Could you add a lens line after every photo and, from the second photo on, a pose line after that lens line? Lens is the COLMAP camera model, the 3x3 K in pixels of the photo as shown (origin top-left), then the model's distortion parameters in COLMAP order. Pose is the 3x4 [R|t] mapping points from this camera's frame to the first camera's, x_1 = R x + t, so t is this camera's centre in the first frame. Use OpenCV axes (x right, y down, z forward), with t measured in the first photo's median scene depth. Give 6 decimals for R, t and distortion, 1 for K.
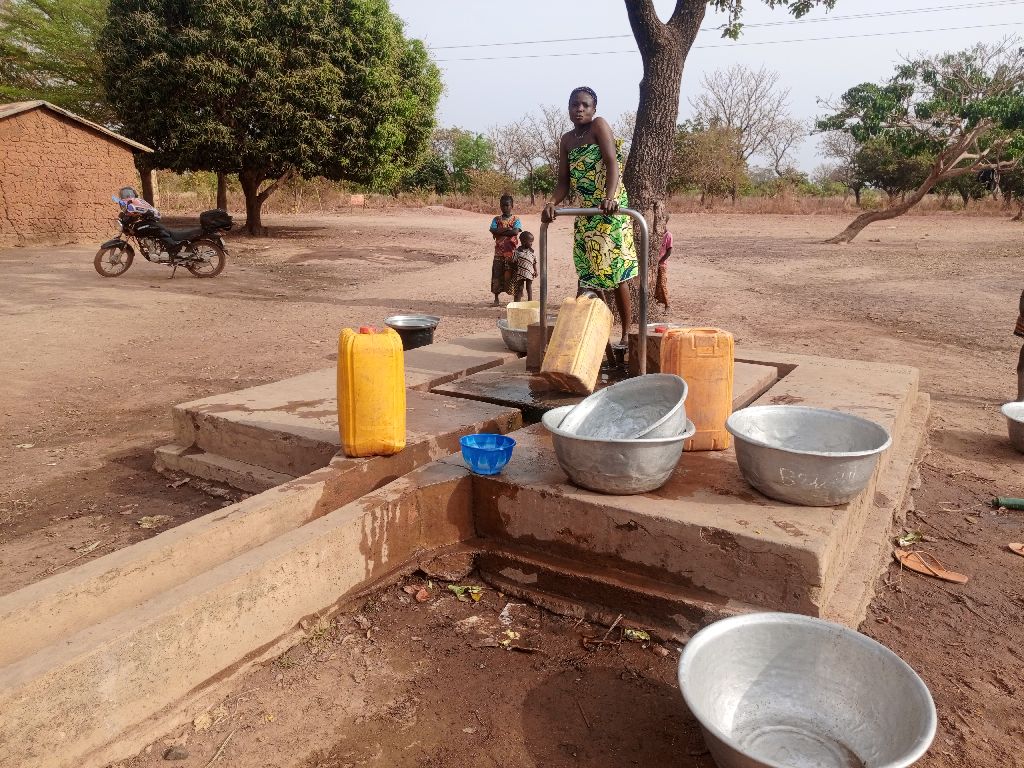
lens RADIAL K [[754.4, 0, 510.9], [0, 754.4, 379.8], [0, 0, 1]] dist [0.029877, -0.001633]
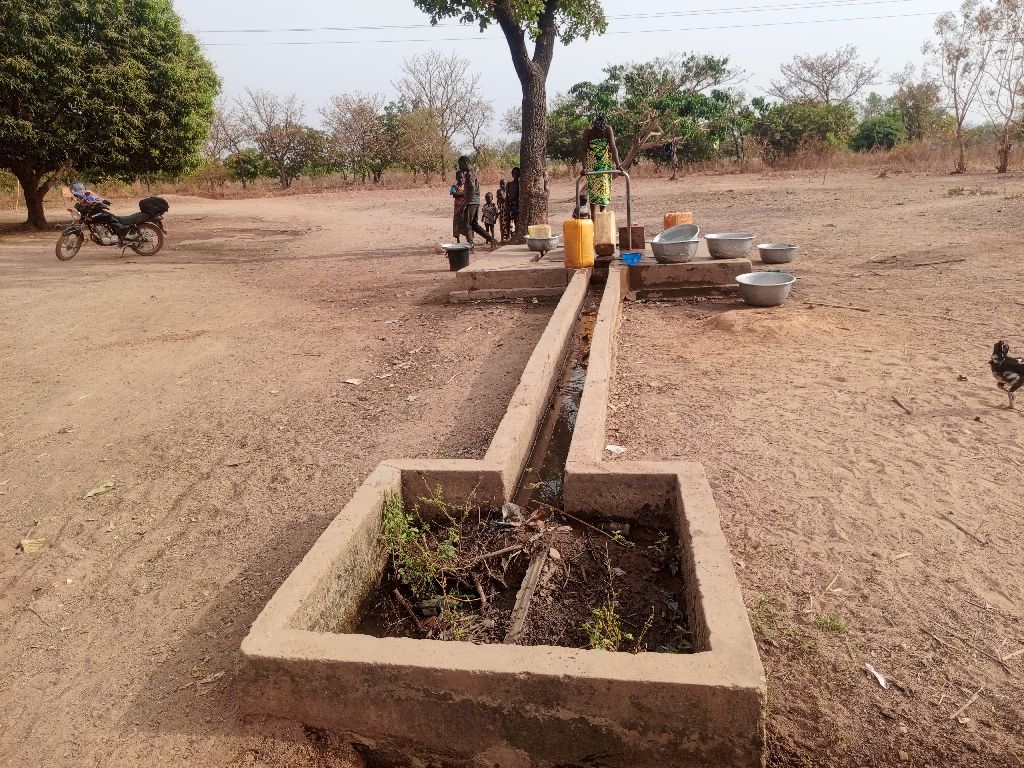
lens RADIAL K [[754.4, 0, 512.9], [0, 754.4, 385.9], [0, 0, 1]] dist [0.029877, -0.001633]
pose [[0.917844, -0.151278, 0.366984, -0.210093], [0.139152, 0.988485, 0.059447, 0.046370], [-0.371751, -0.003497, 0.928326, -0.195168]]
